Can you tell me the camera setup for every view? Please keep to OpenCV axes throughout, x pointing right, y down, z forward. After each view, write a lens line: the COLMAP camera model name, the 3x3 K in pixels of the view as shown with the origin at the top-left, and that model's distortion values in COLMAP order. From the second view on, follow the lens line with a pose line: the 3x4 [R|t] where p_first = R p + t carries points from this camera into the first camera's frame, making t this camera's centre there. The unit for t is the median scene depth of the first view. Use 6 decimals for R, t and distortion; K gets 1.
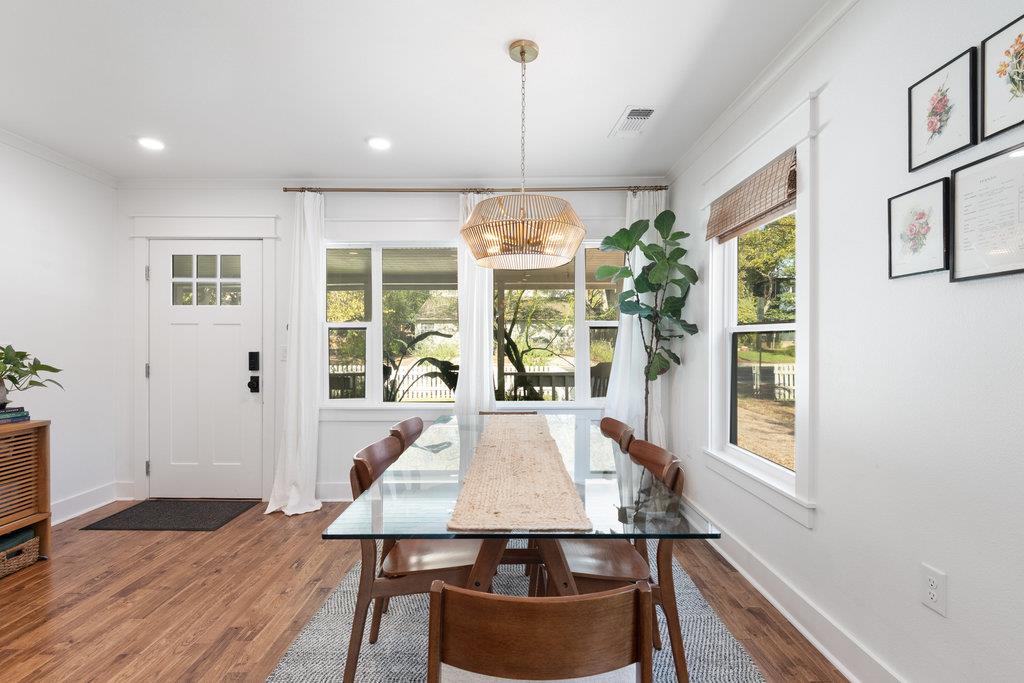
lens RADIAL K [[467.8, 0, 518.1], [0, 467.8, 354.2], [0, 0, 1]] dist [0.000804, -0.005058]
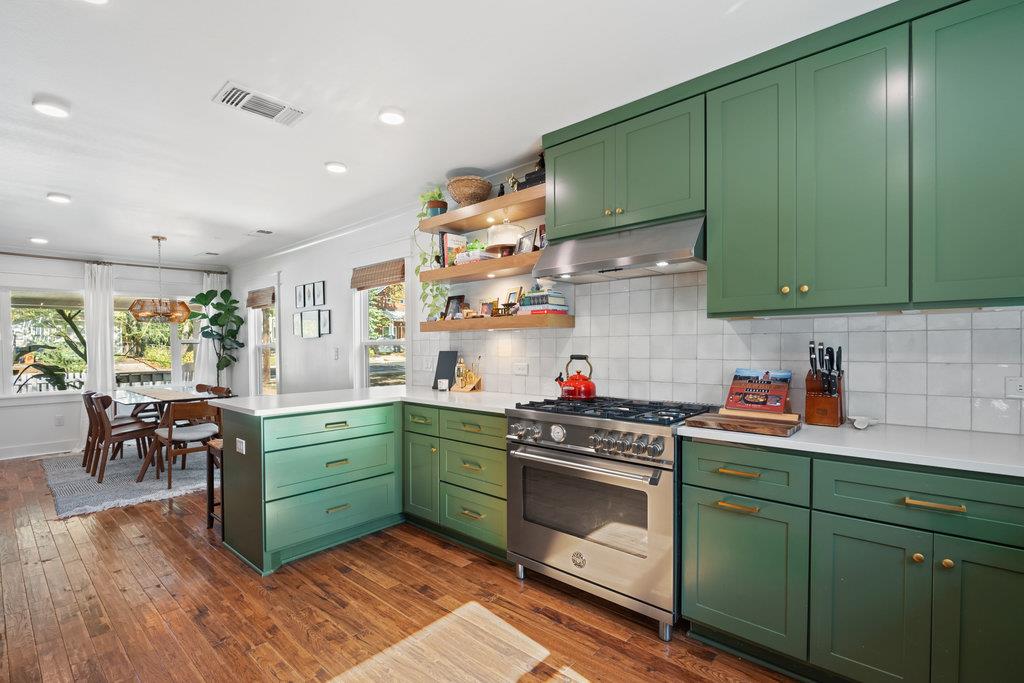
lens RADIAL K [[467.8, 0, 516.5], [0, 467.8, 355.2], [0, 0, 1]] dist [0.000804, -0.005058]
pose [[0.667744, -0.016525, 0.744207, -0.342470], [0.019386, 0.999801, 0.004806, 0.003779], [-0.744138, 0.011218, 0.667932, -1.229289]]
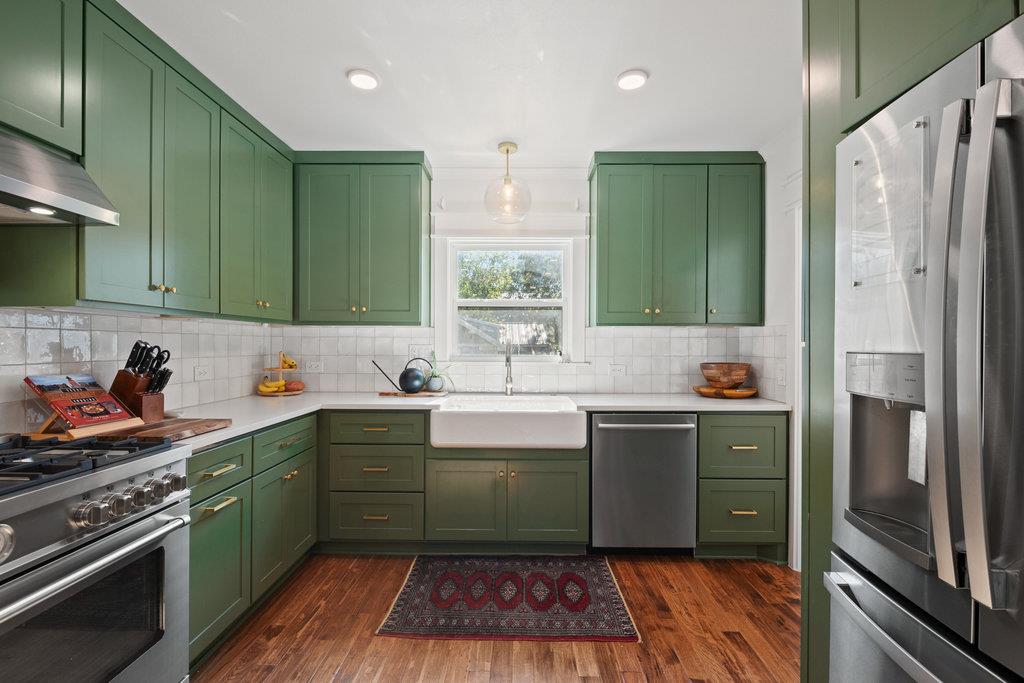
lens RADIAL K [[467.8, 0, 510.5], [0, 467.8, 344.4], [0, 0, 1]] dist [0.000804, -0.005058]
pose [[-0.999512, -0.002711, 0.031116, -0.128171], [-0.002191, 0.999858, 0.016728, -0.010127], [-0.031157, 0.016652, -0.999376, -0.537103]]
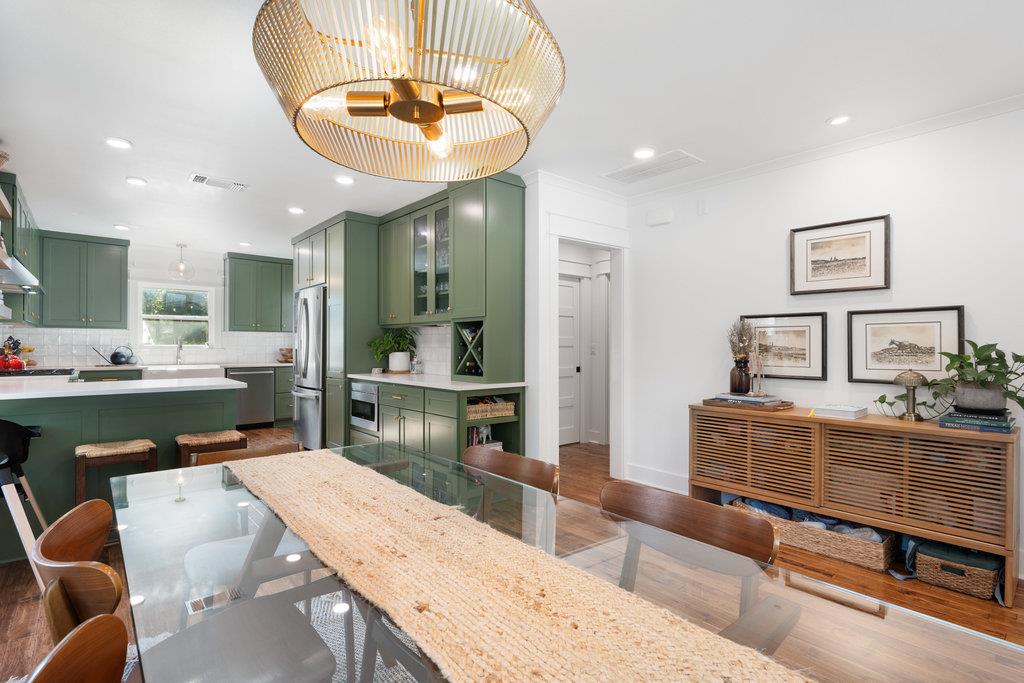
lens RADIAL K [[488.1, 0, 485.2], [0, 488.1, 343.7], [0, 0, 1]] dist [0.001278, -0.005568]
pose [[-0.780100, -0.004159, -0.625641, 0.165953], [-0.012998, 0.999870, 0.009559, -0.011273], [0.625520, 0.015589, -0.780053, 0.783871]]
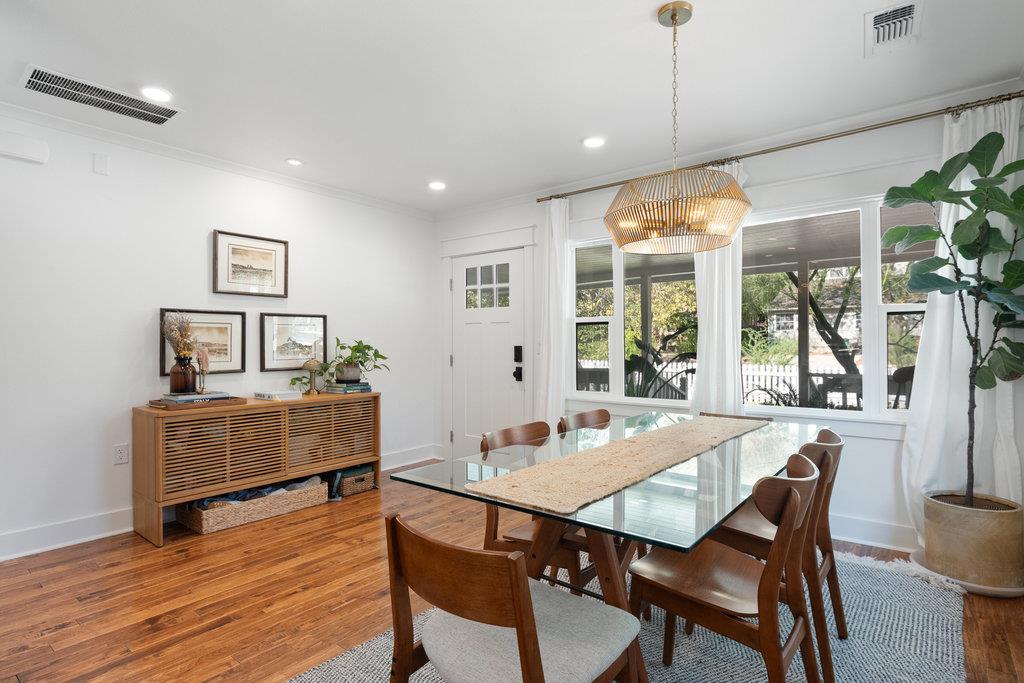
lens RADIAL K [[506.2, 0, 511.1], [0, 506.2, 349.2], [0, 0, 1]] dist [-0.009914, -0.002805]
pose [[0.781465, 0.004688, -0.623932, 0.207140], [-0.007637, 0.999969, -0.002052, 0.006244], [0.623903, 0.006368, 0.781476, 0.020125]]
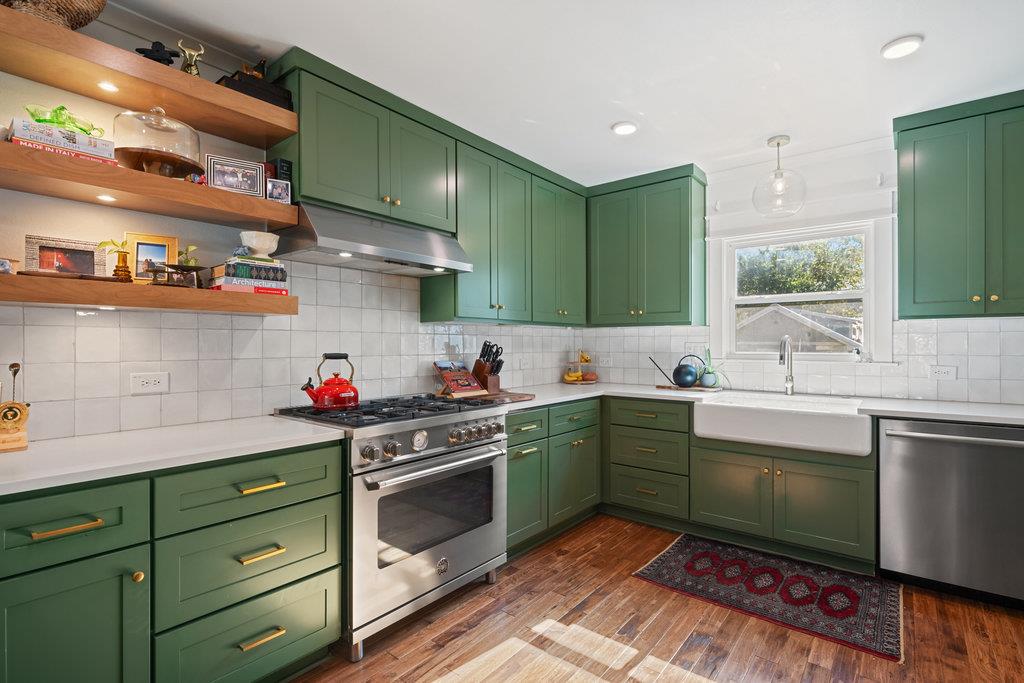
lens RADIAL K [[488.1, 0, 506.0], [0, 488.1, 343.2], [0, 0, 1]] dist [0.001278, -0.005568]
pose [[-0.764038, 0.002753, 0.645165, -0.286989], [0.013063, 0.999852, 0.011204, -0.009244], [-0.645038, 0.016988, -0.763961, -0.406892]]
